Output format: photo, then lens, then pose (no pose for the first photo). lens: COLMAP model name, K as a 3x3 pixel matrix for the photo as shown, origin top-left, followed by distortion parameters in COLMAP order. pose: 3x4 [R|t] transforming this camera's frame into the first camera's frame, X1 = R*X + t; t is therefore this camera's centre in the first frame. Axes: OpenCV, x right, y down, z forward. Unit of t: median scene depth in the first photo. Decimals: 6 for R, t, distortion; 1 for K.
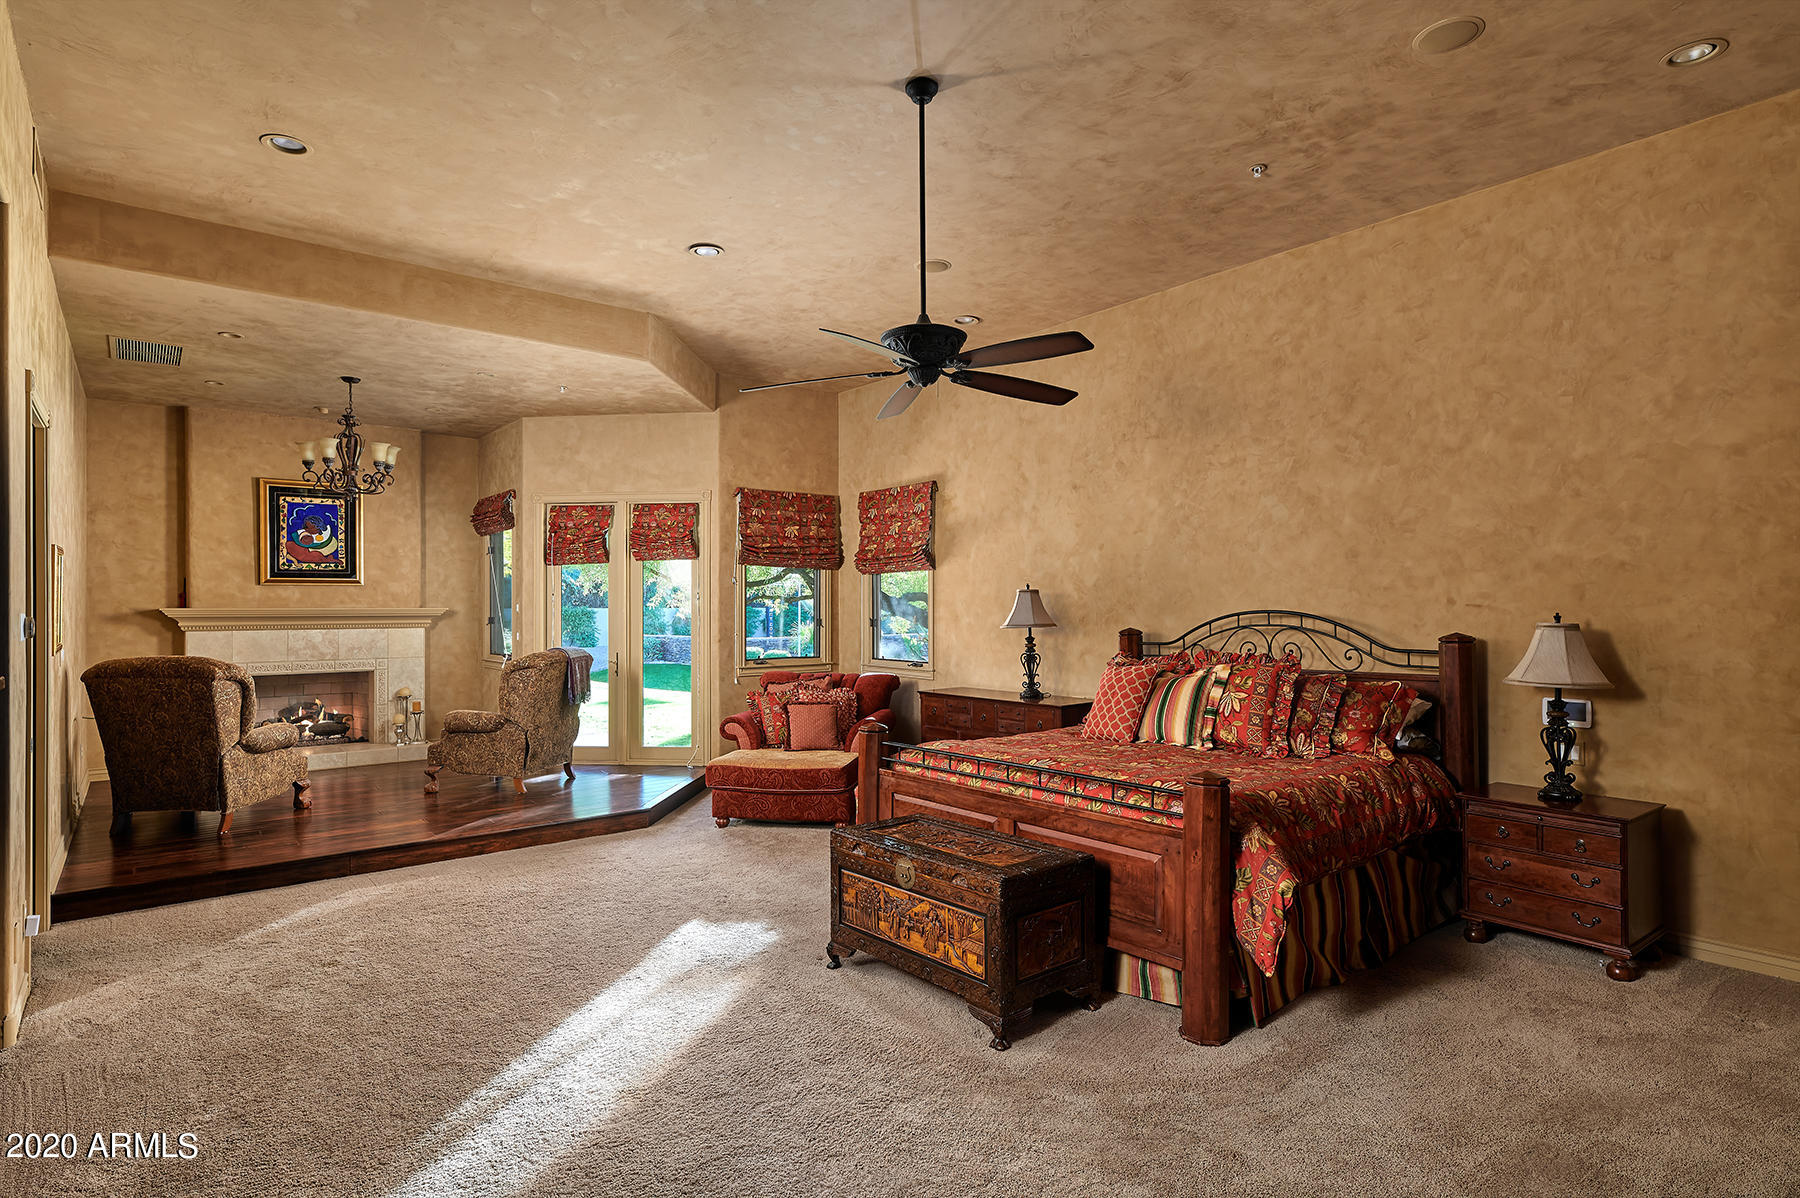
lens RADIAL K [[933.1, 0, 910.7], [0, 933.1, 598.7], [0, 0, 1]] dist [0.004799, 0.000408]
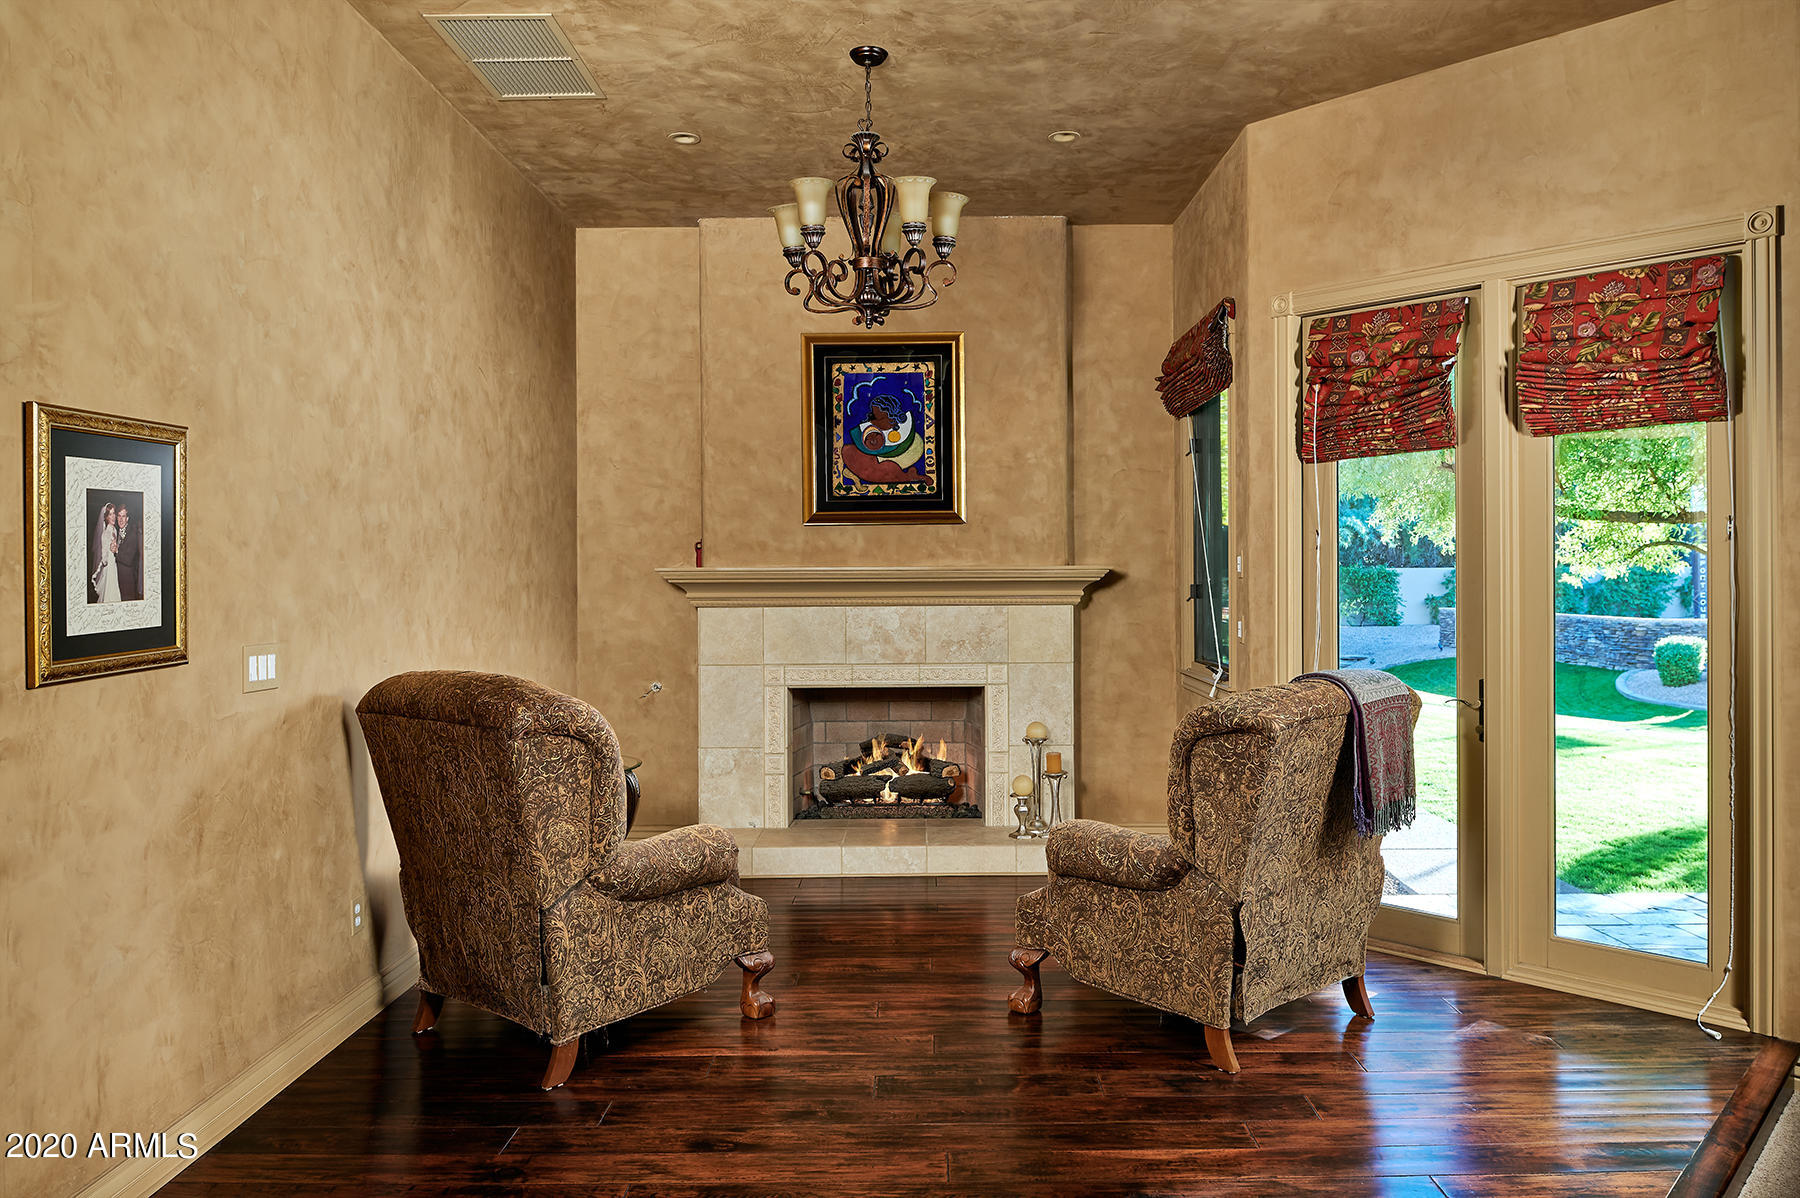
lens RADIAL K [[1235.8, 0, 906.1], [0, 1235.8, 581.3], [0, 0, 1]] dist [-0.009485, -0.000486]
pose [[0.762399, 0.003438, -0.647098, -0.166177], [0.009783, 0.999810, 0.016838, 0.006538], [0.647033, -0.019168, 0.762221, 0.459747]]
